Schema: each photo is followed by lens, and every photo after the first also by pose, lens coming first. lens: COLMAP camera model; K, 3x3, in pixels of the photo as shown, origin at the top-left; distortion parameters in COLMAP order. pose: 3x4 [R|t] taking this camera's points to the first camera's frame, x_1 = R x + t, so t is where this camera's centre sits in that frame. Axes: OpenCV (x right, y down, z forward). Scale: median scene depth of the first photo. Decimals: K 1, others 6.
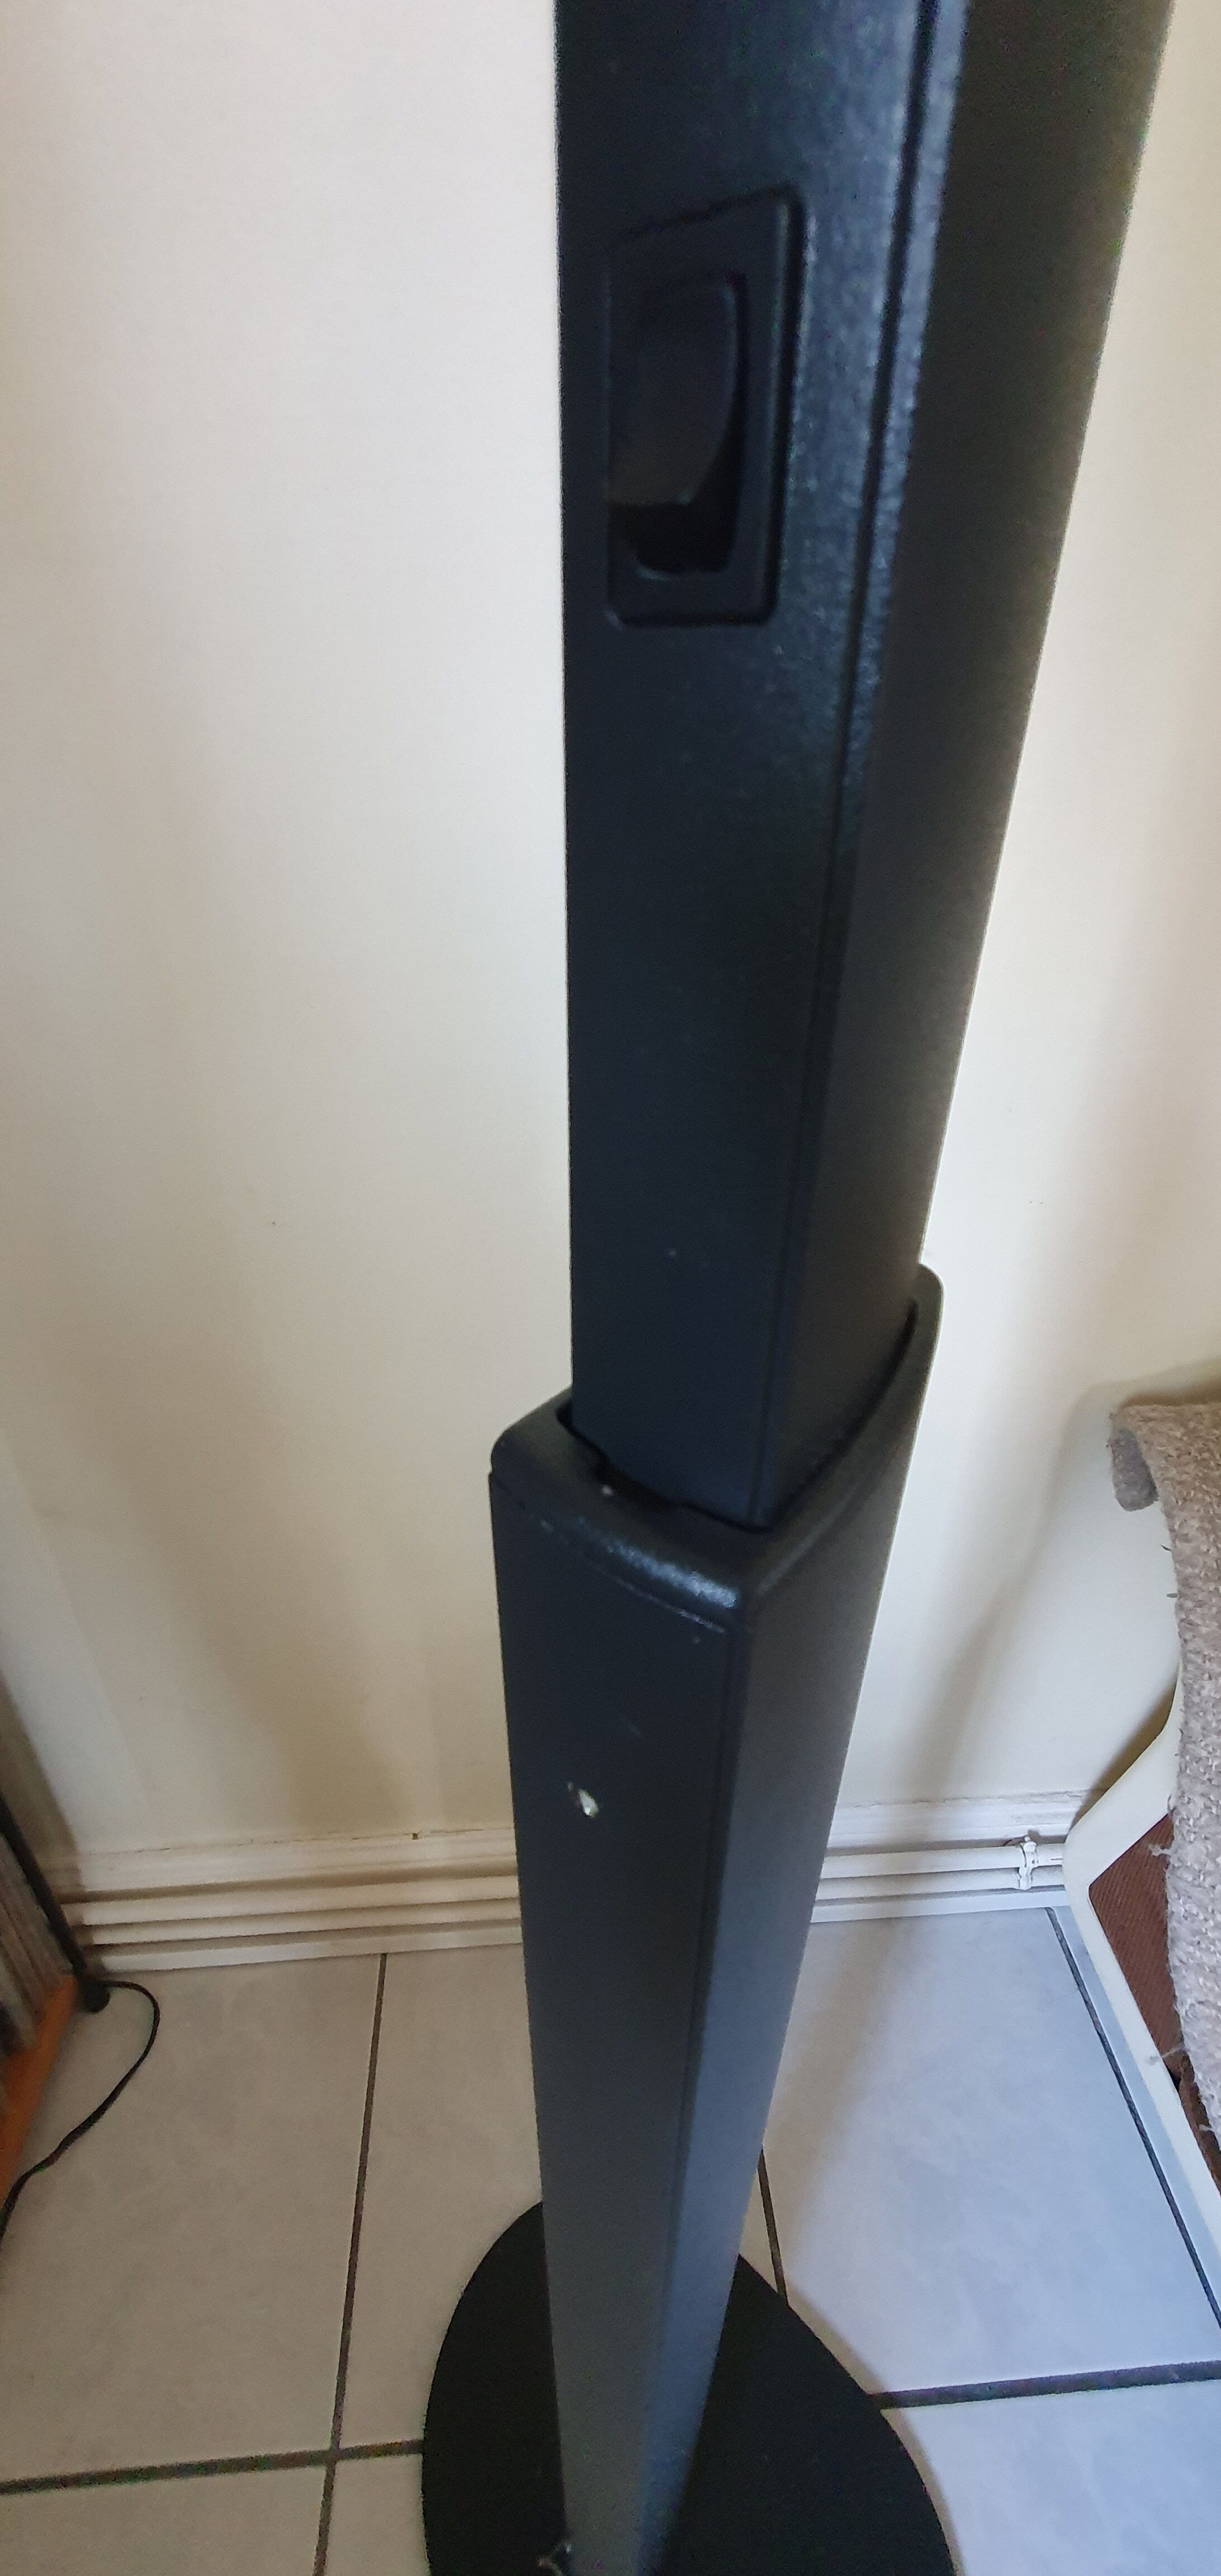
lens RADIAL K [[1038.2, 0, 593.8], [0, 1038.2, 1293.5], [0, 0, 1]] dist [0.002938, 0.000301]
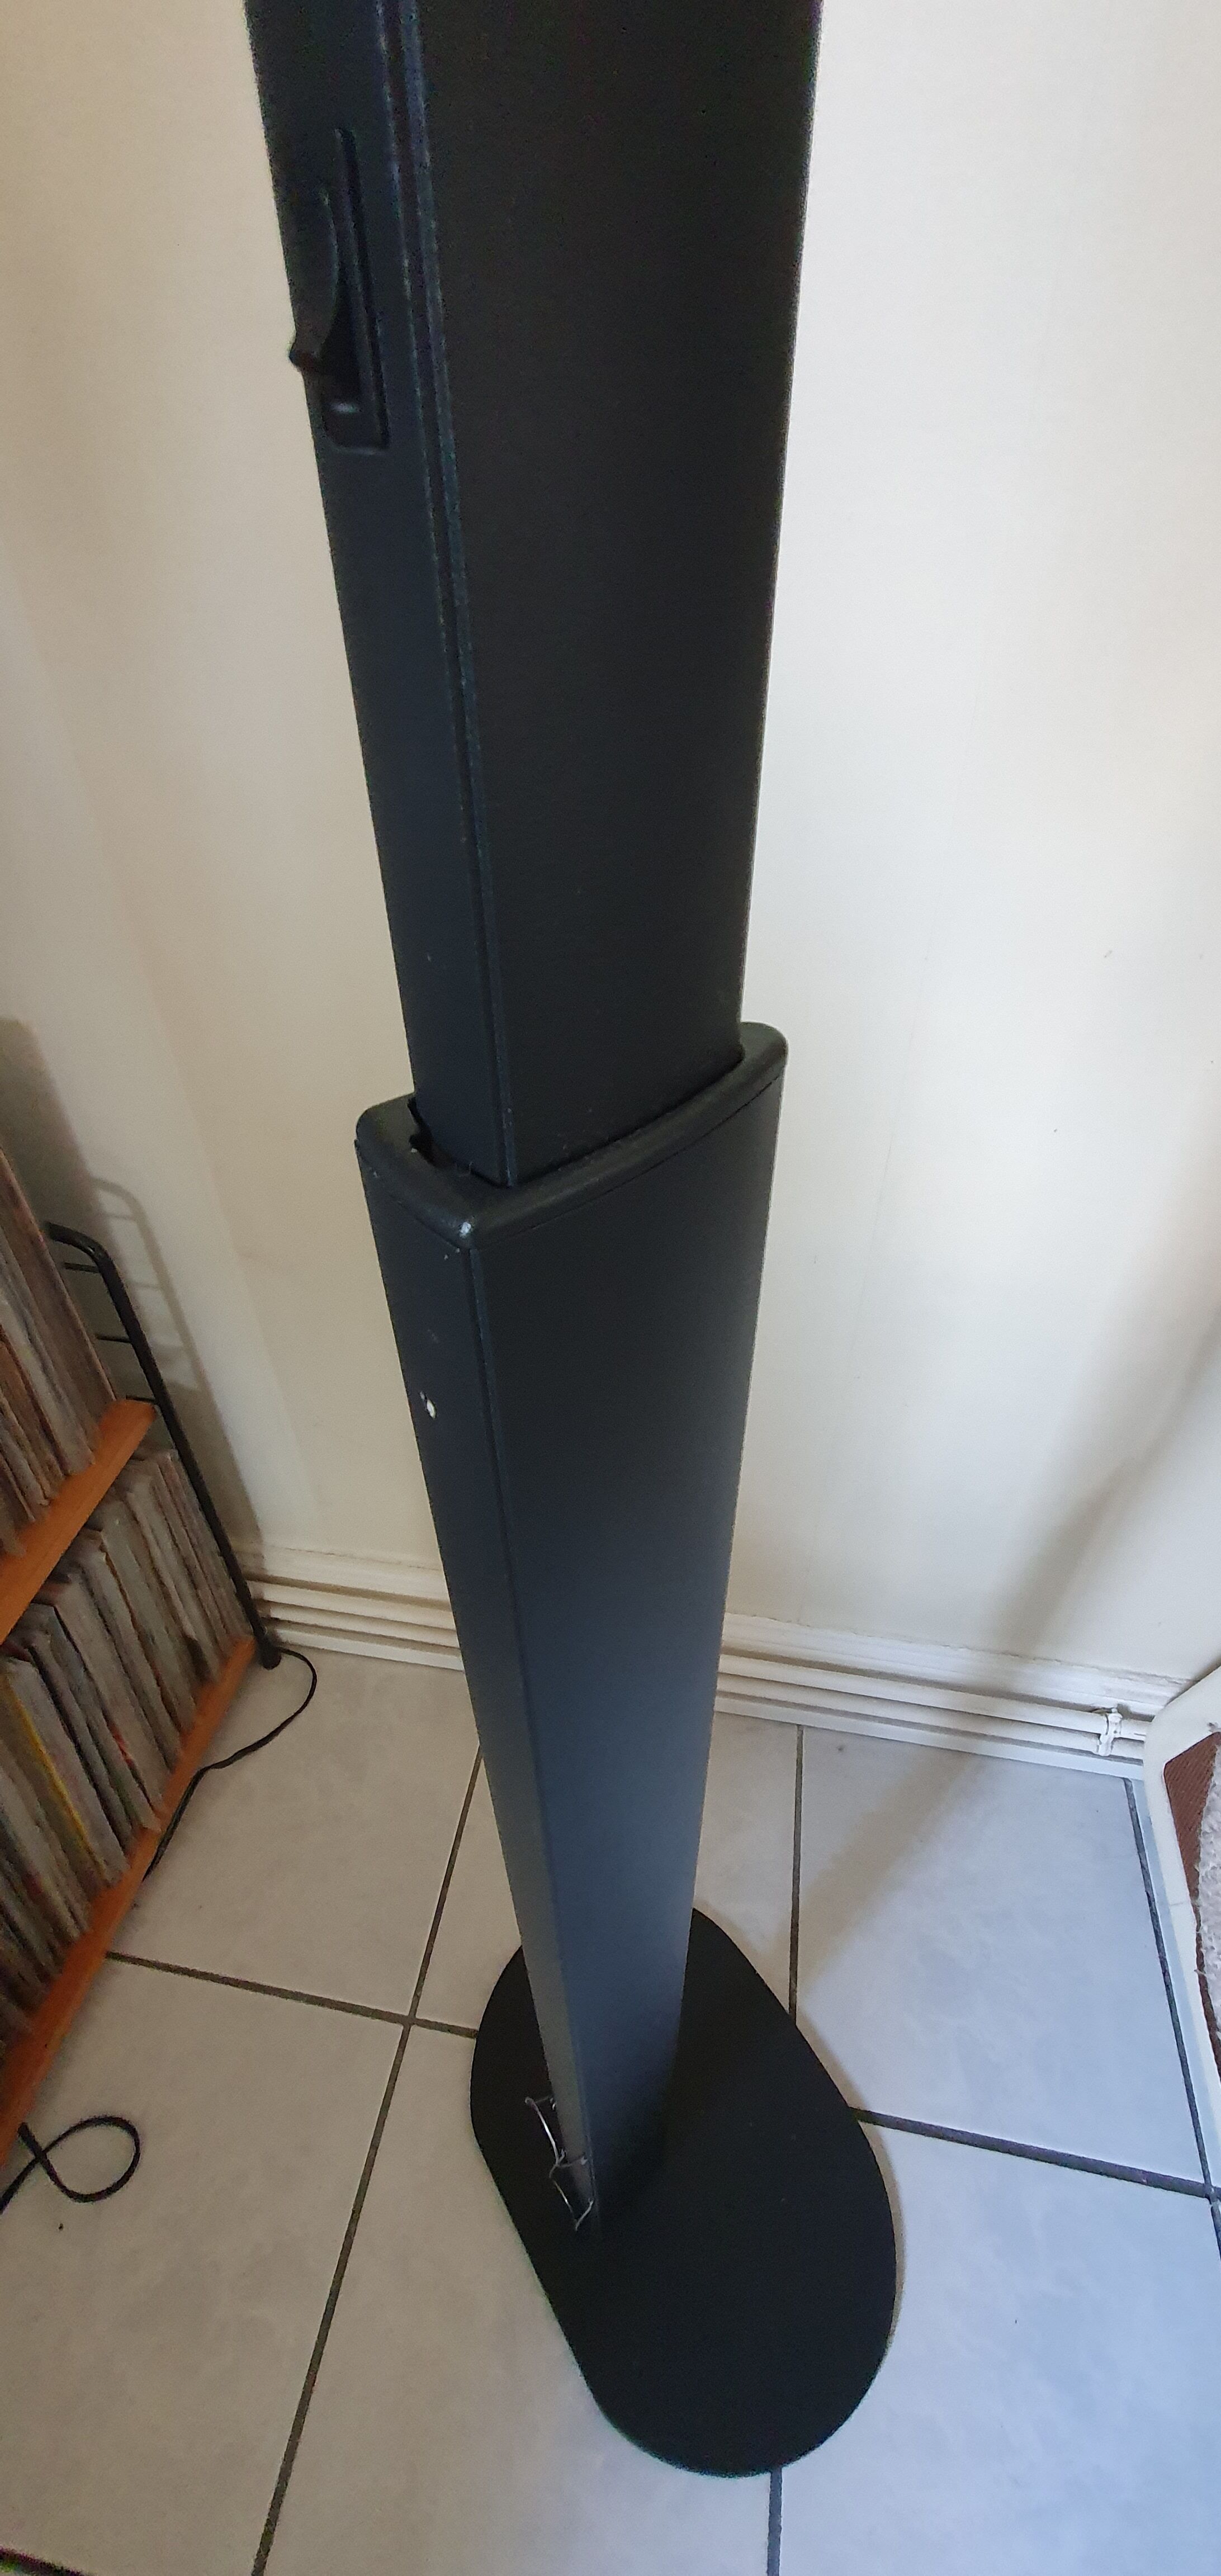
lens RADIAL K [[1038.2, 0, 593.8], [0, 1038.2, 1293.5], [0, 0, 1]] dist [0.002938, 0.000301]
pose [[0.970131, 0.142999, -0.195951, 0.070112], [-0.111159, 0.980033, 0.164859, 0.015739], [0.215613, -0.138153, 0.966656, -0.037676]]
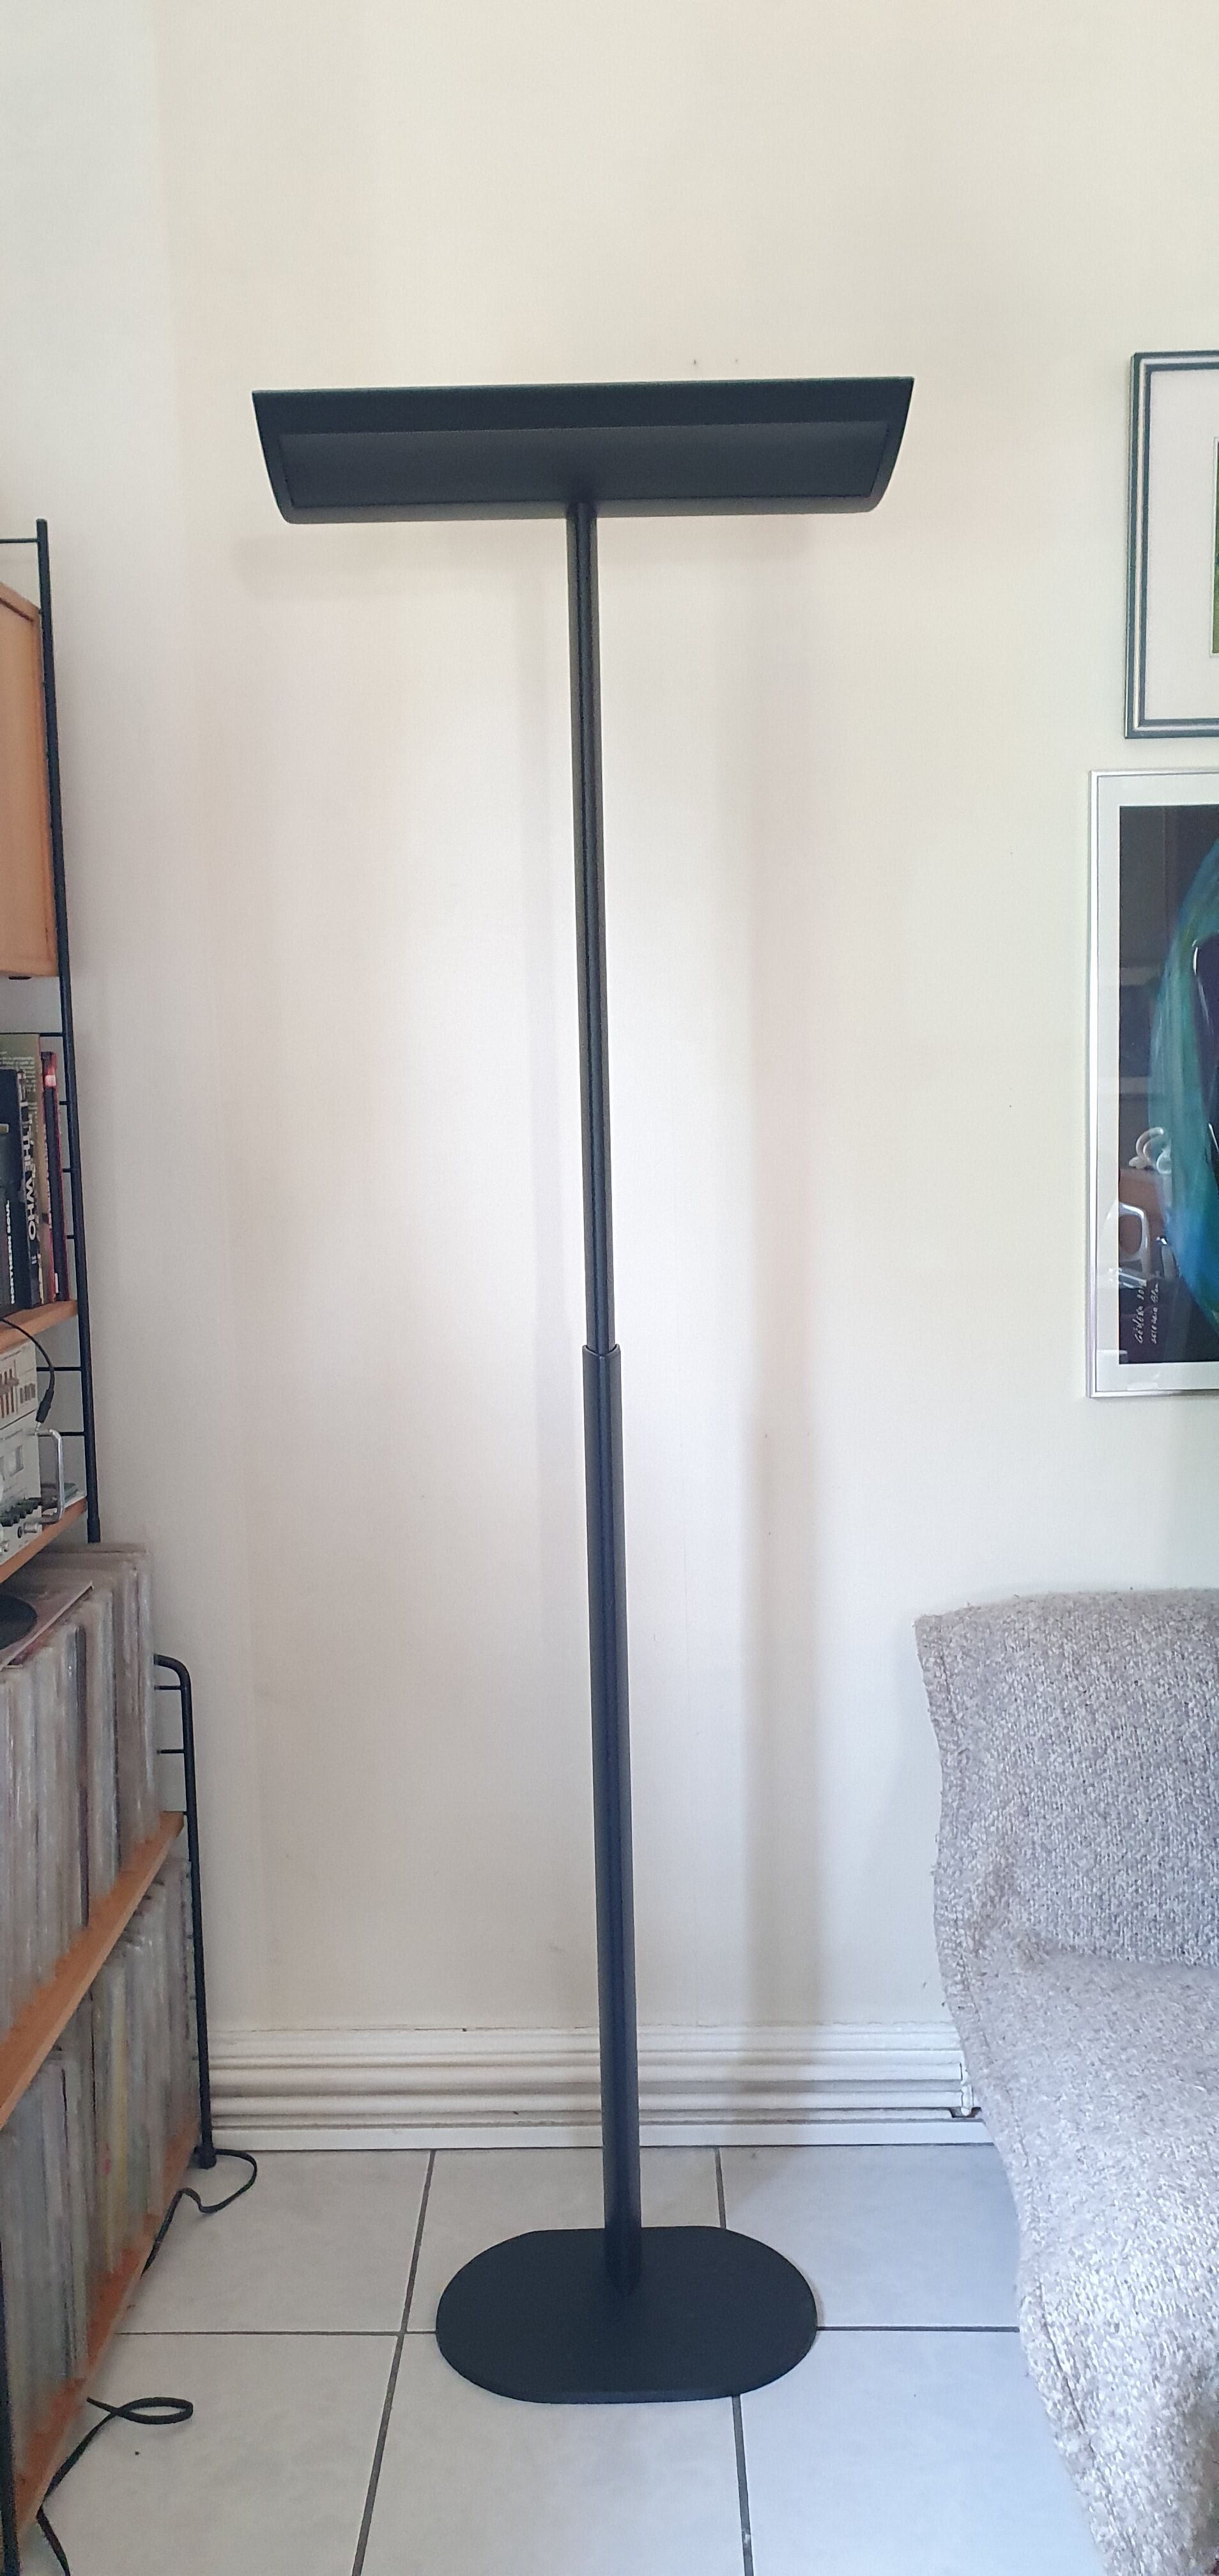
lens RADIAL K [[1966.6, 0, 568.8], [0, 1966.6, 1284.7], [0, 0, 1]] dist [0.002936, 0.005115]
pose [[0.995729, -0.019848, -0.090171, 0.201435], [-0.019980, 0.907159, -0.420313, 0.744399], [0.090142, 0.420320, 0.902888, -1.626653]]
